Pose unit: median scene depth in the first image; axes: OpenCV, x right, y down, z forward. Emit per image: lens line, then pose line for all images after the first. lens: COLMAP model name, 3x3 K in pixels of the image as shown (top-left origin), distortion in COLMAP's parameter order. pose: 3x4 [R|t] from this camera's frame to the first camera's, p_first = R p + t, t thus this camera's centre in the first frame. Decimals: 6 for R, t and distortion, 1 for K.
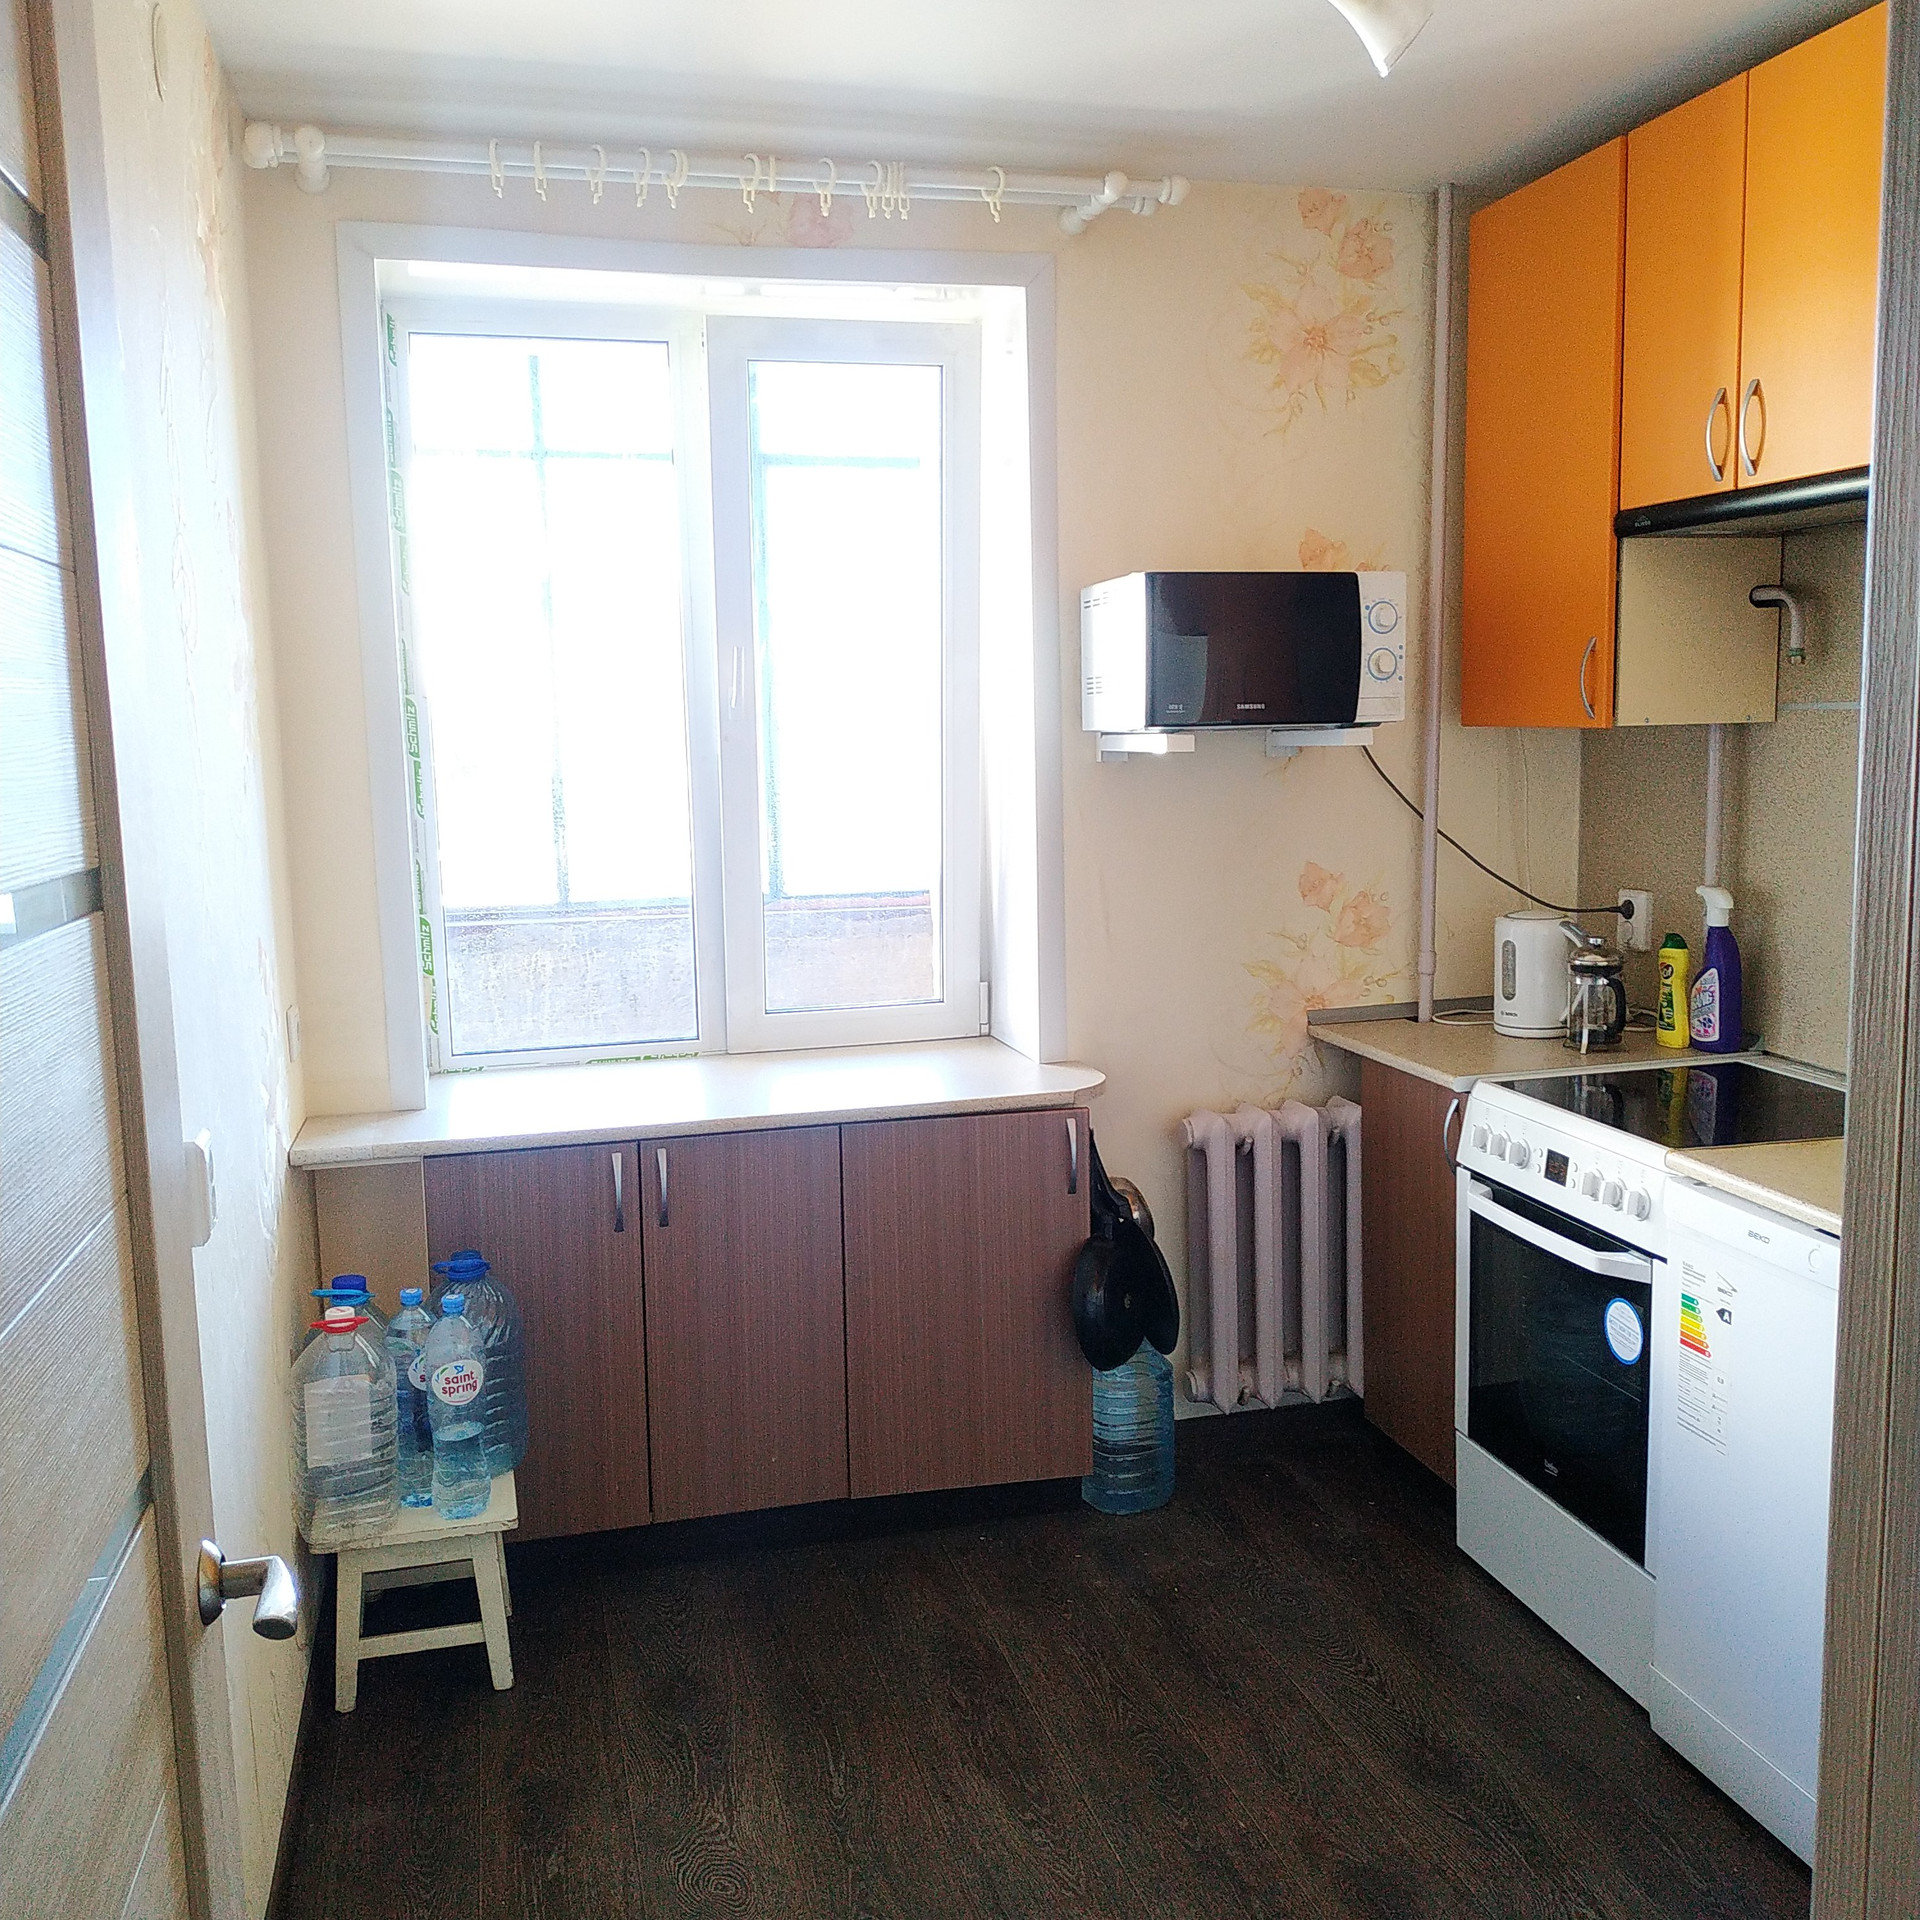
lens RADIAL K [[1824.9, 0, 960.0], [0, 1824.9, 960.0], [0, 0, 1]] dist [-0.012016, -0.019291]
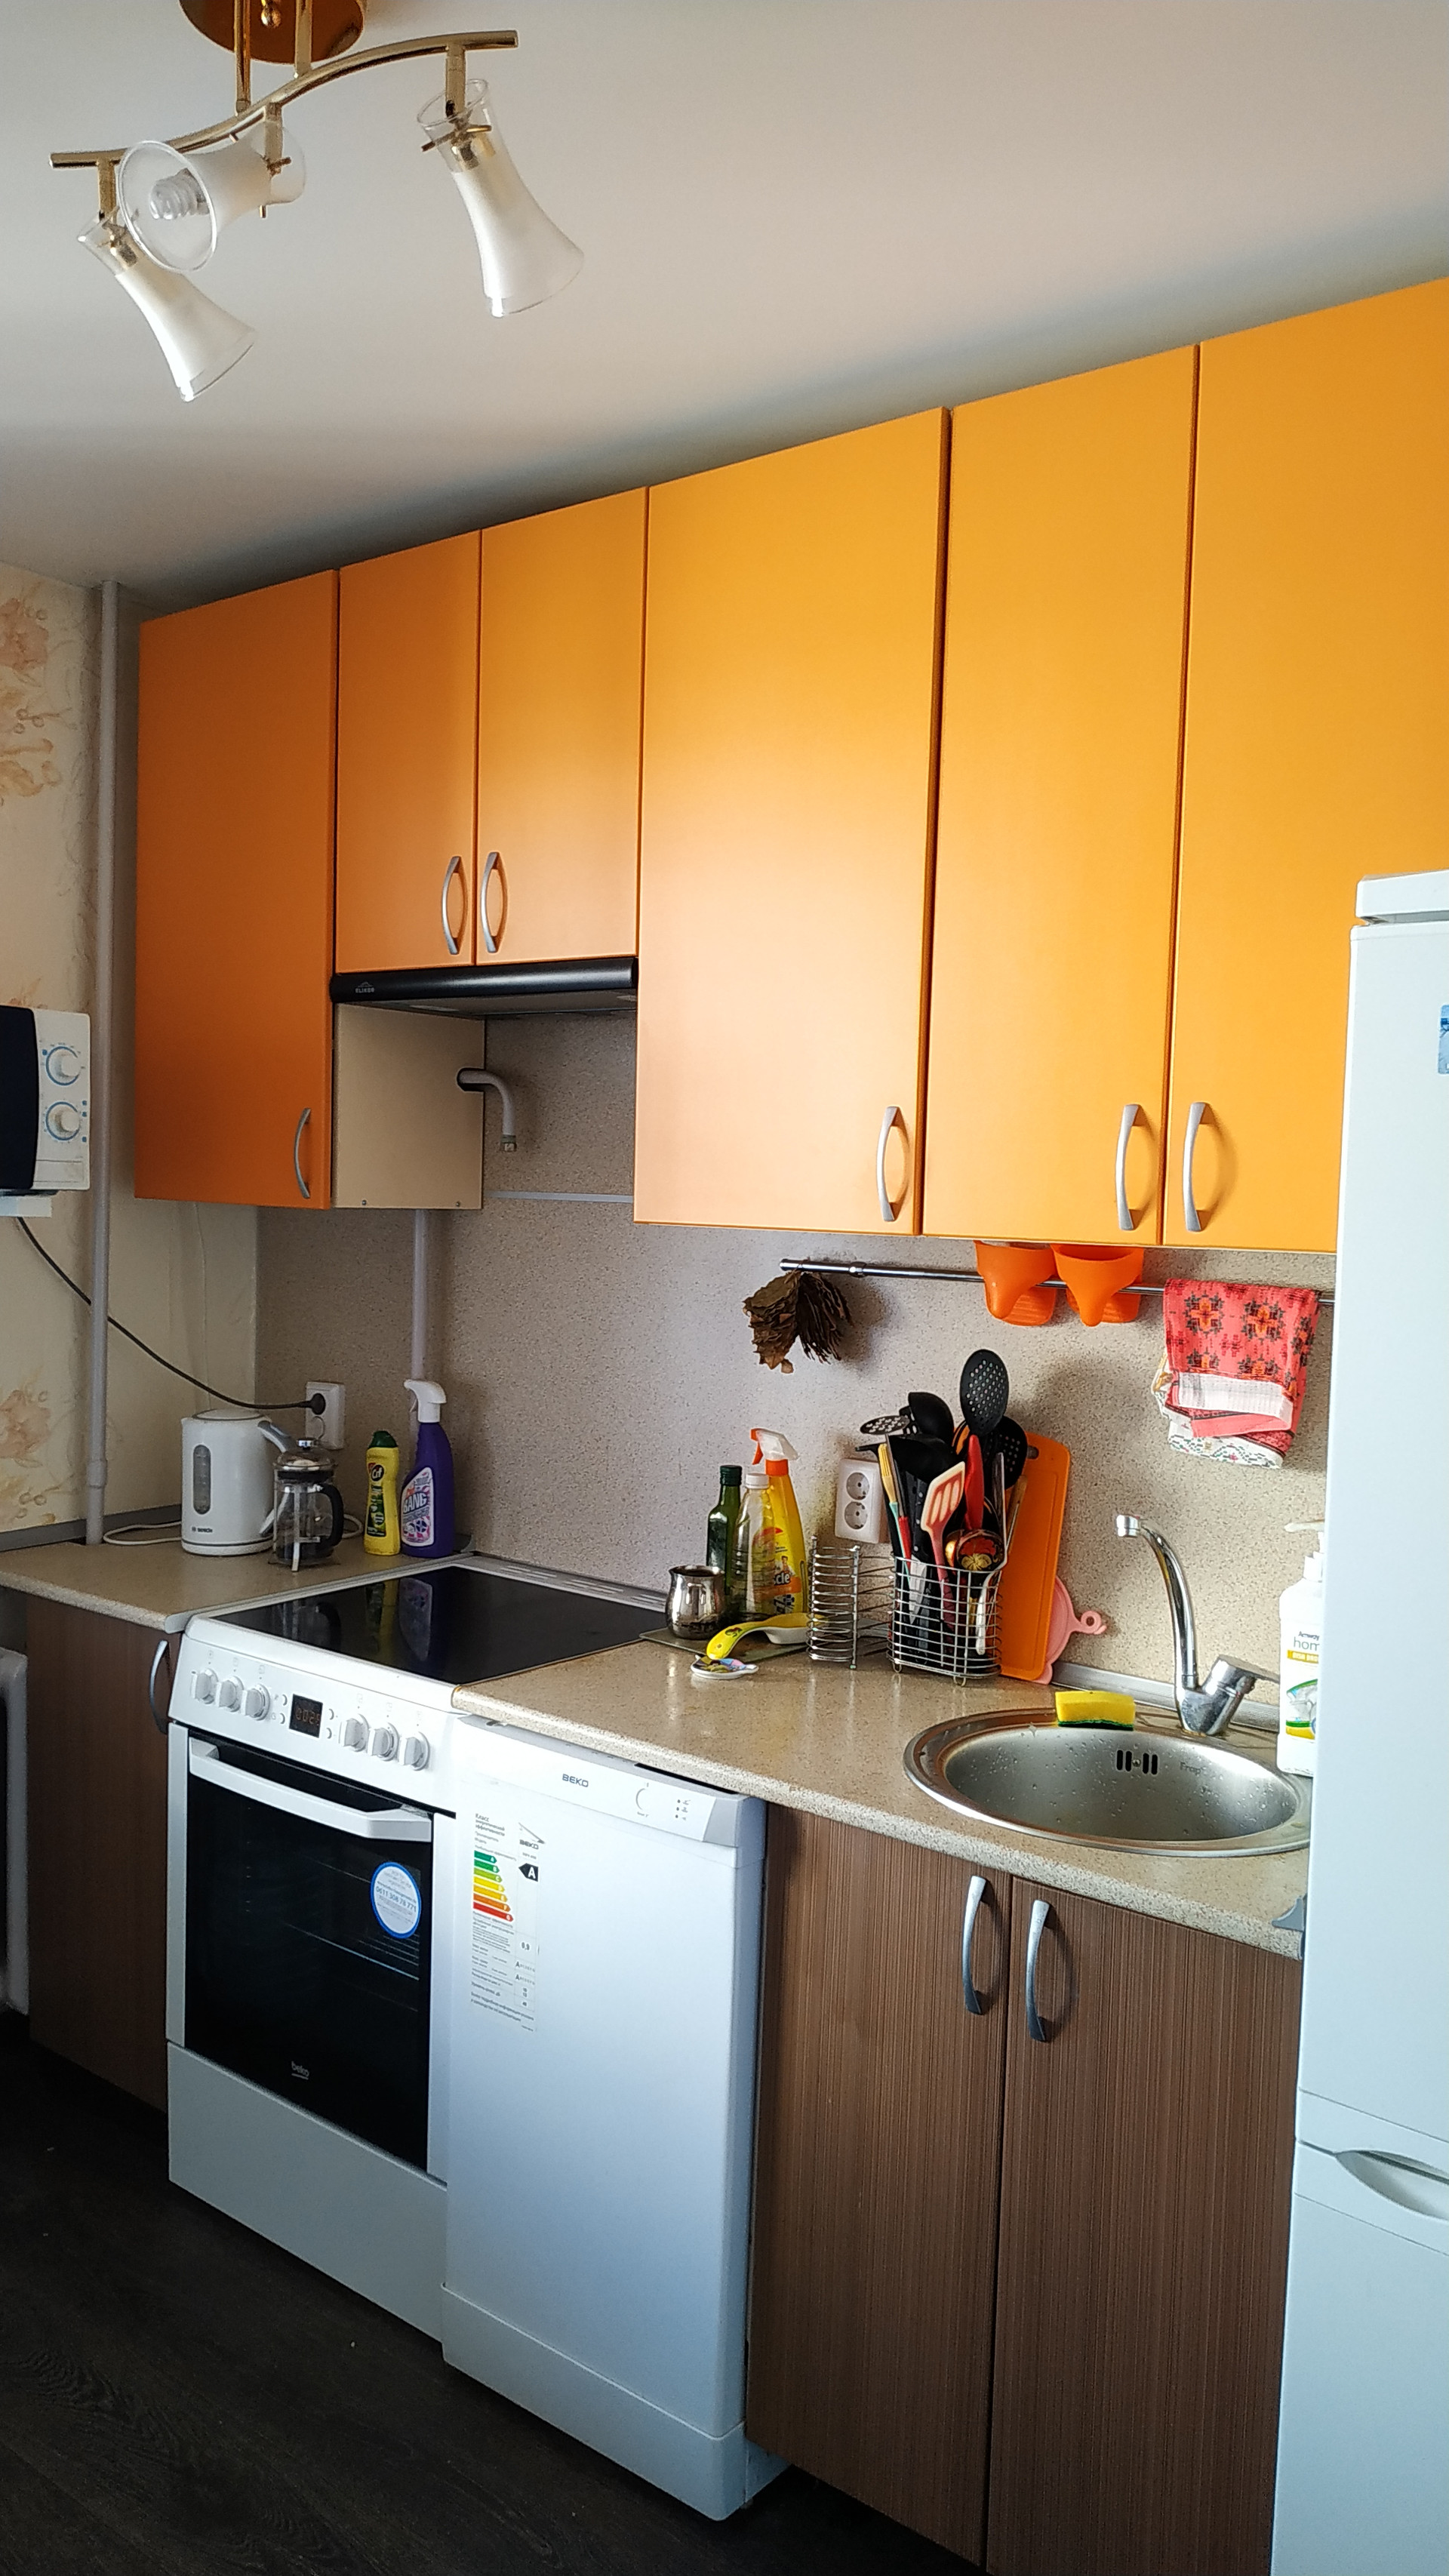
lens RADIAL K [[1787.3, 0, 724.5], [0, 1787.3, 1288.0], [0, 0, 1]] dist [0.033615, -0.094308]
pose [[0.774497, 0.011878, 0.632466, -0.051798], [0.034347, 0.997559, -0.060795, -0.026549], [-0.631644, 0.068808, 0.772199, 0.184591]]
